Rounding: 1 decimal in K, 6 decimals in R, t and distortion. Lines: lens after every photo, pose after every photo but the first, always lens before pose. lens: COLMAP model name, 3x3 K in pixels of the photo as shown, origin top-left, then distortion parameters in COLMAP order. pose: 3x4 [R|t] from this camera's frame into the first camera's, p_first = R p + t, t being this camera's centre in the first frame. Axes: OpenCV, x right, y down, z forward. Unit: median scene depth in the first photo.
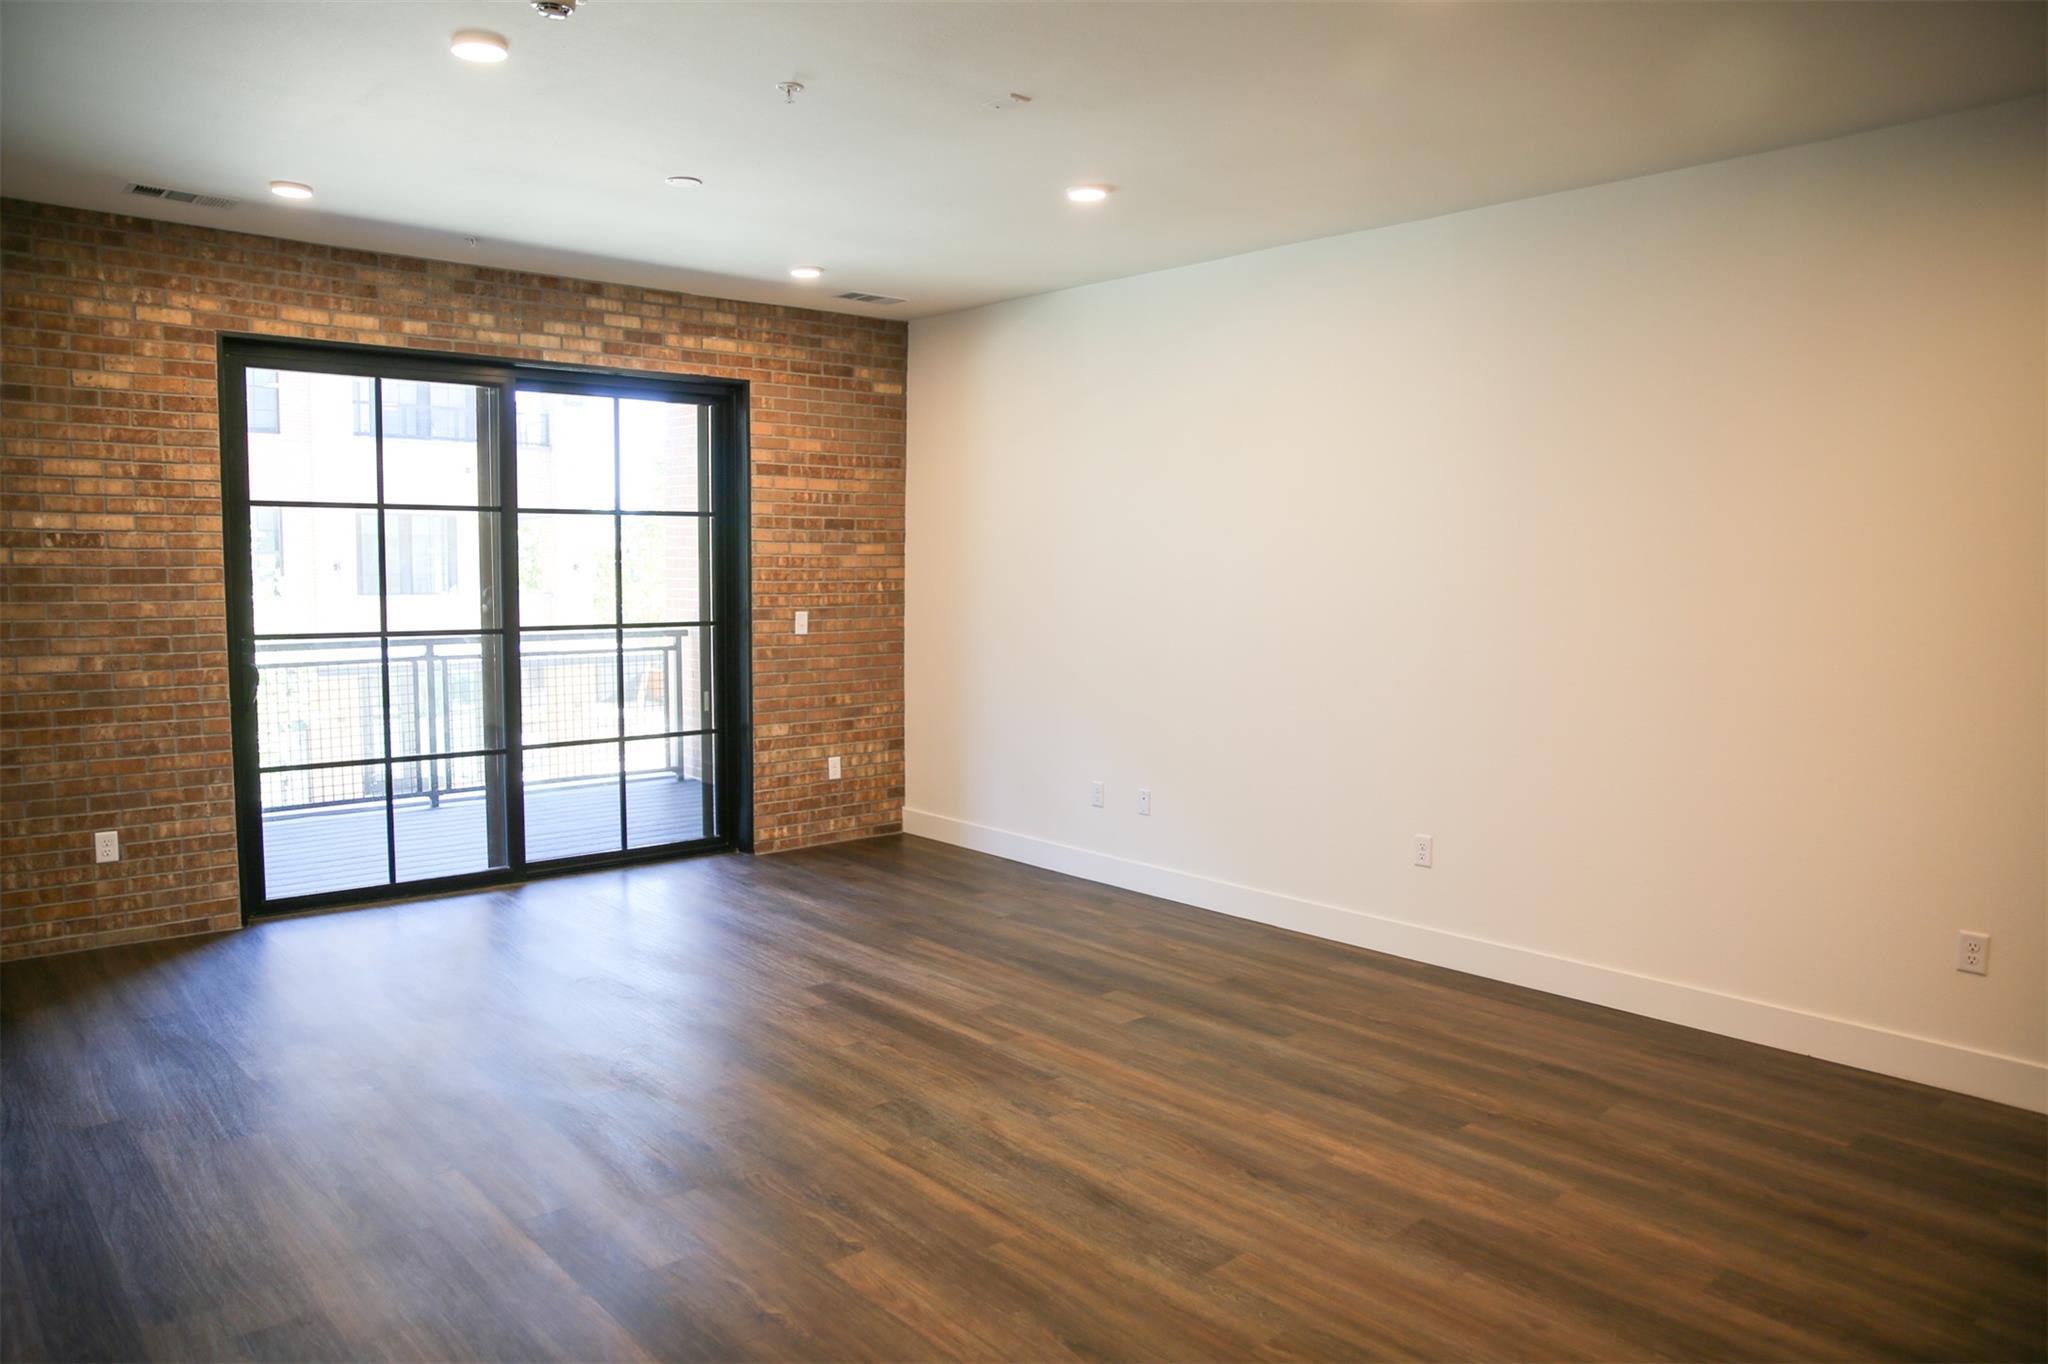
lens RADIAL K [[1409.1, 0, 1024.0], [0, 1409.1, 682.0], [0, 0, 1]] dist [-0.108357, 0.095540]
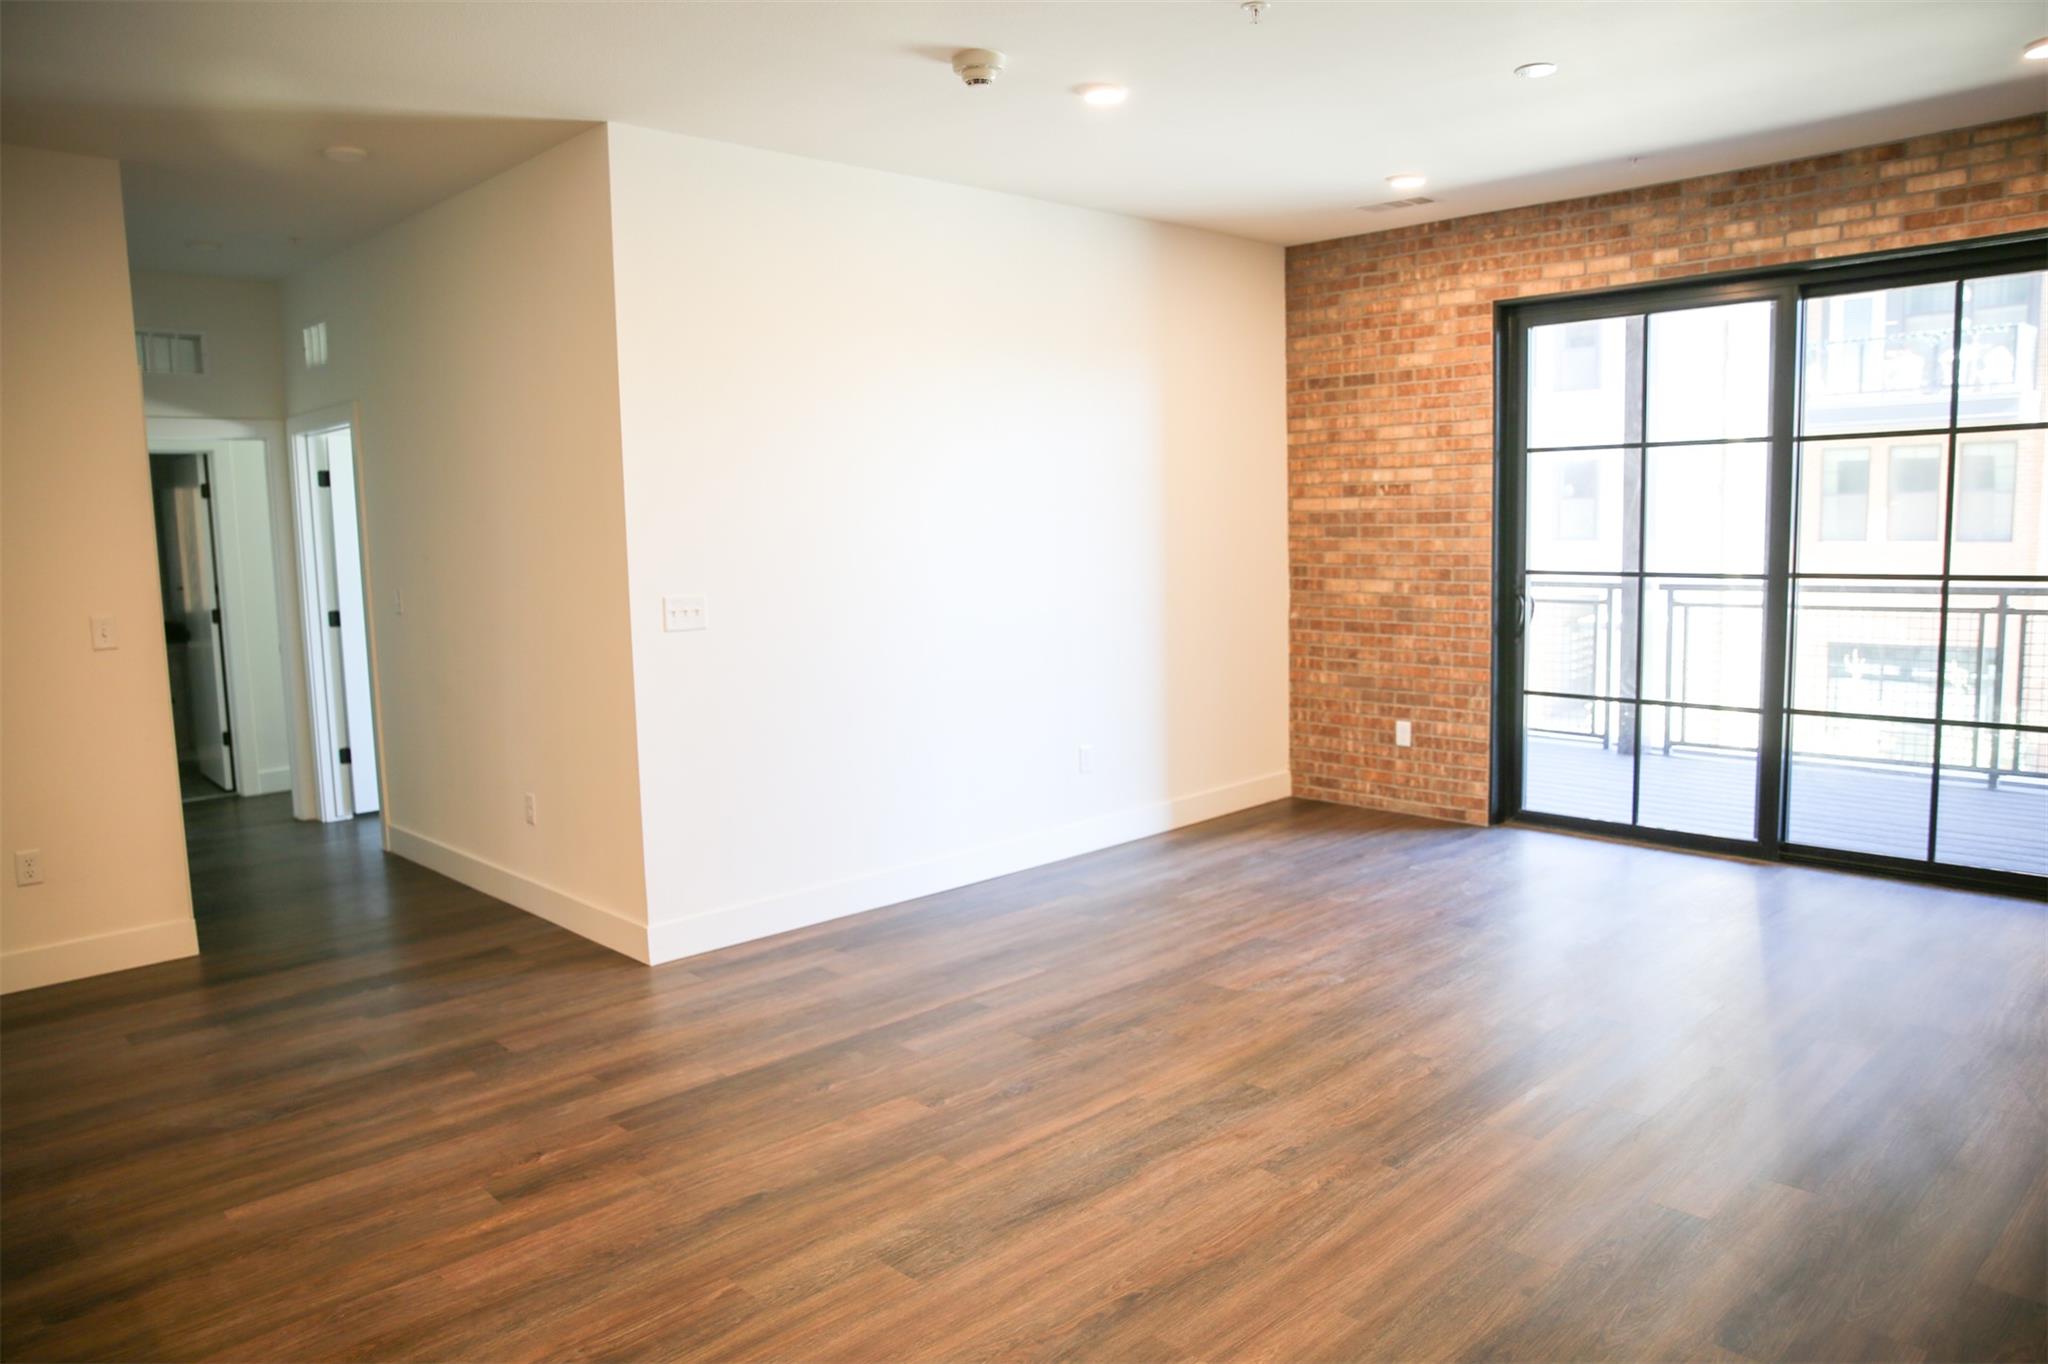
lens RADIAL K [[1409.1, 0, 1024.0], [0, 1409.1, 682.0], [0, 0, 1]] dist [-0.108357, 0.095540]
pose [[0.044830, 0.106826, -0.993267, 0.531310], [-0.060371, 0.992739, 0.104045, -0.035692], [0.997169, 0.055300, 0.050954, 0.529115]]
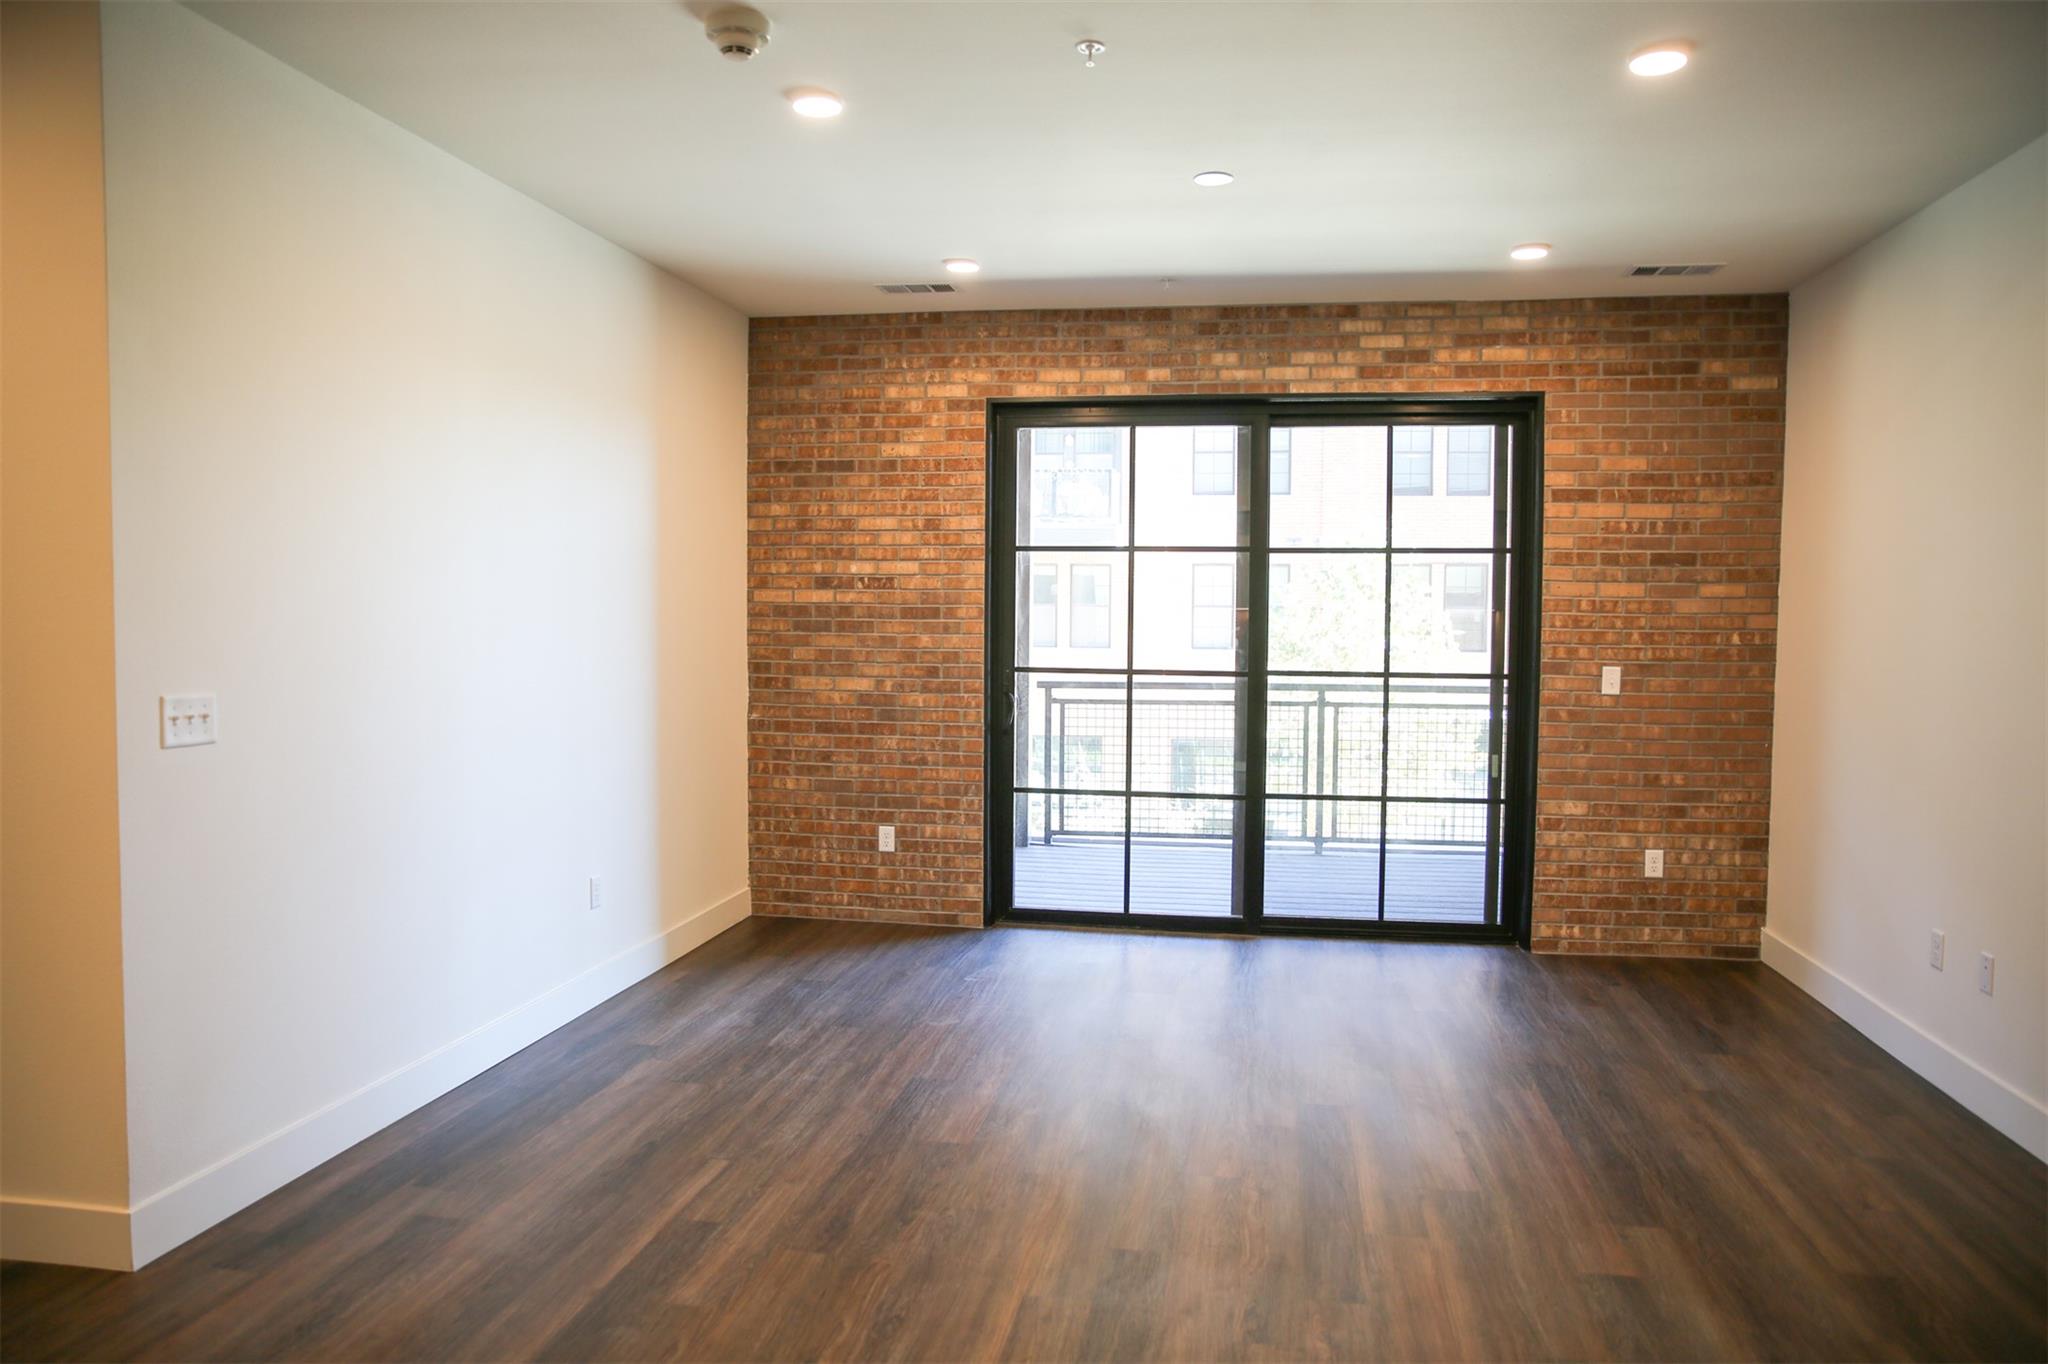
lens RADIAL K [[1409.1, 0, 1024.0], [0, 1409.1, 682.0], [0, 0, 1]] dist [-0.108357, 0.095540]
pose [[0.622602, 0.036072, -0.781707, 0.325838], [-0.070694, 0.997445, -0.010279, -0.010785], [0.779339, 0.061662, 0.623561, 0.289013]]
